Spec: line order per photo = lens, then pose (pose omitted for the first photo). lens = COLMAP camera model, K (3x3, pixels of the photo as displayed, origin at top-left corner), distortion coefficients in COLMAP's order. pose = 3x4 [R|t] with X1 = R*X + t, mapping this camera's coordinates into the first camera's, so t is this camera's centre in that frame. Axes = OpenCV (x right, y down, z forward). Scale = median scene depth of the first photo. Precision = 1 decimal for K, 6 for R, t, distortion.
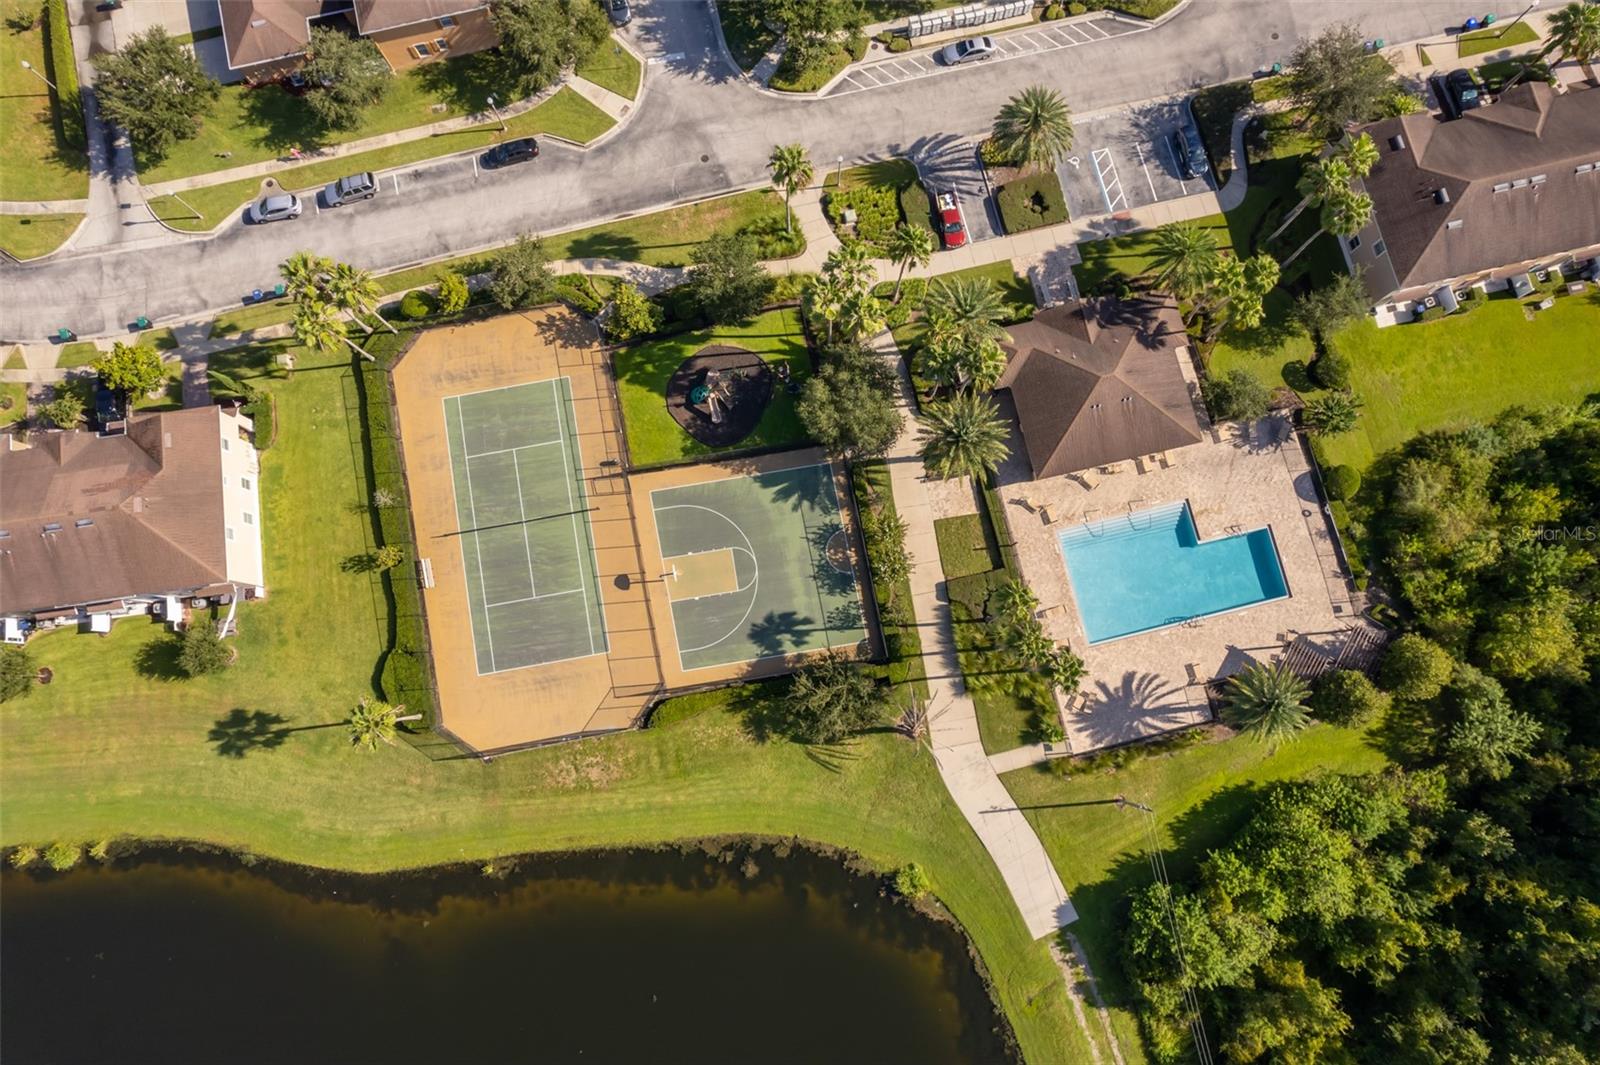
lens RADIAL K [[1017.8, 0, 807.8], [0, 1017.8, 534.6], [0, 0, 1]] dist [-0.076752, 0.074351]
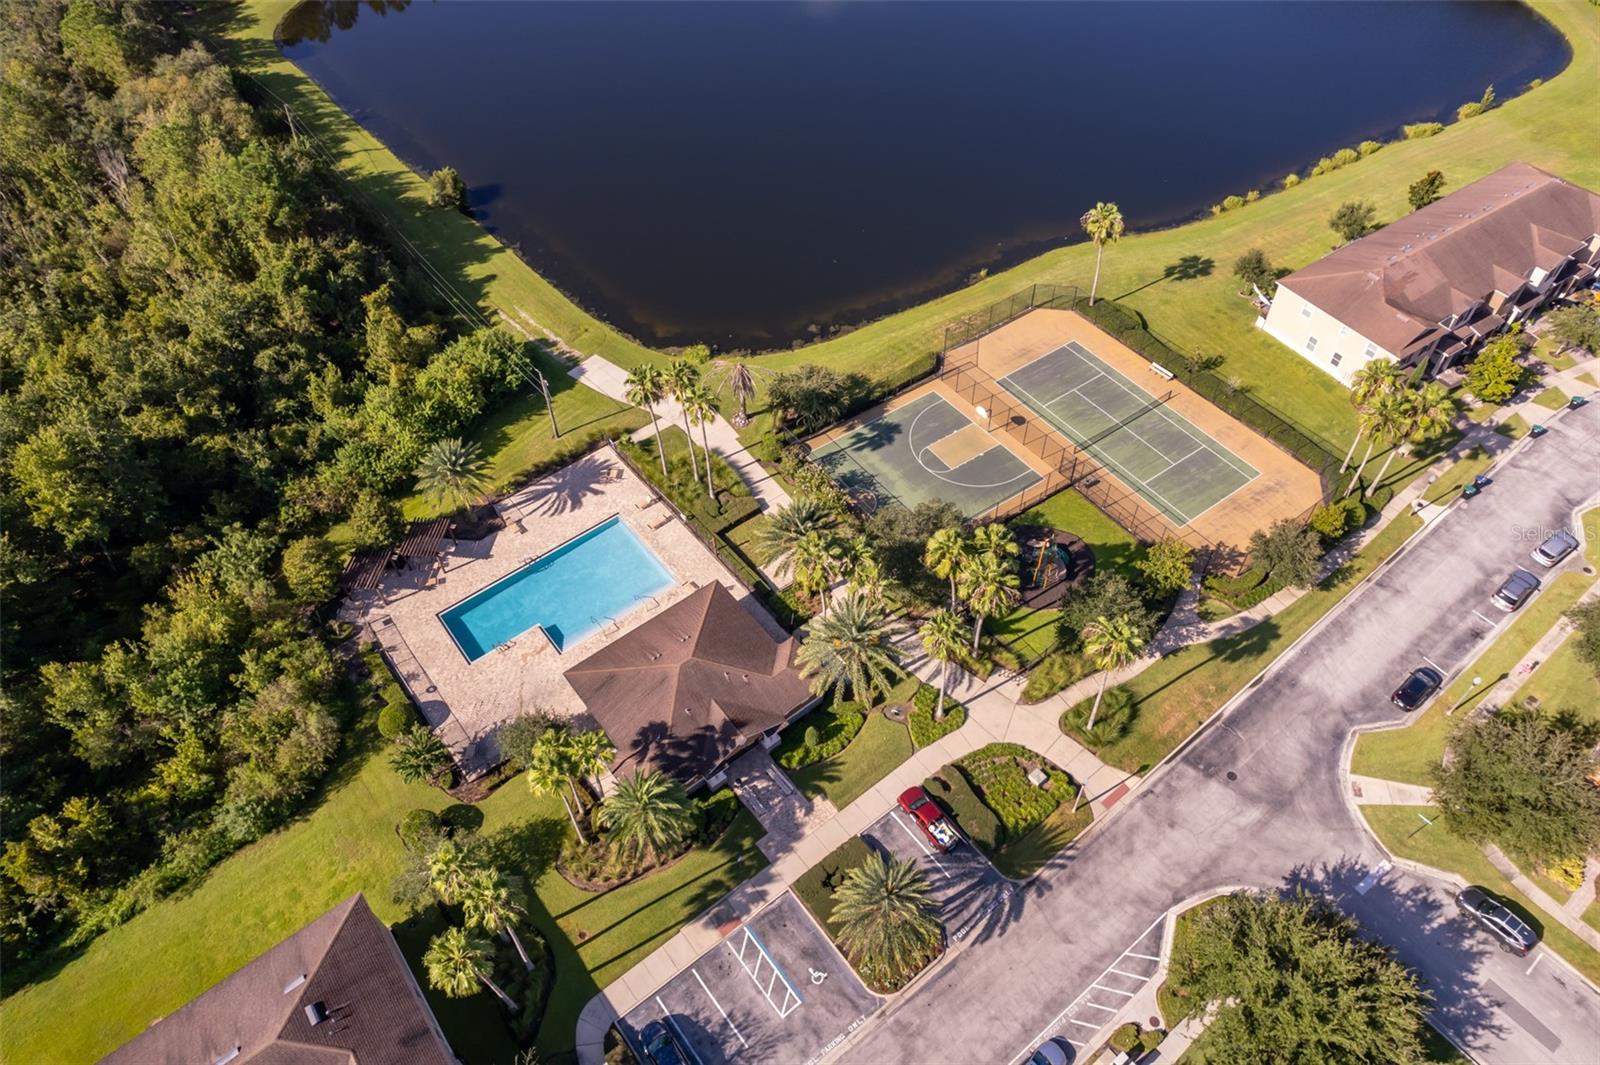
lens RADIAL K [[1017.8, 0, 807.8], [0, 1017.8, 534.6], [0, 0, 1]] dist [-0.076752, 0.074351]
pose [[-0.905551, 0.340596, -0.252926, 0.364005], [-0.413167, -0.572739, 0.708000, -0.731688], [0.096281, 0.745631, 0.659367, 0.308081]]
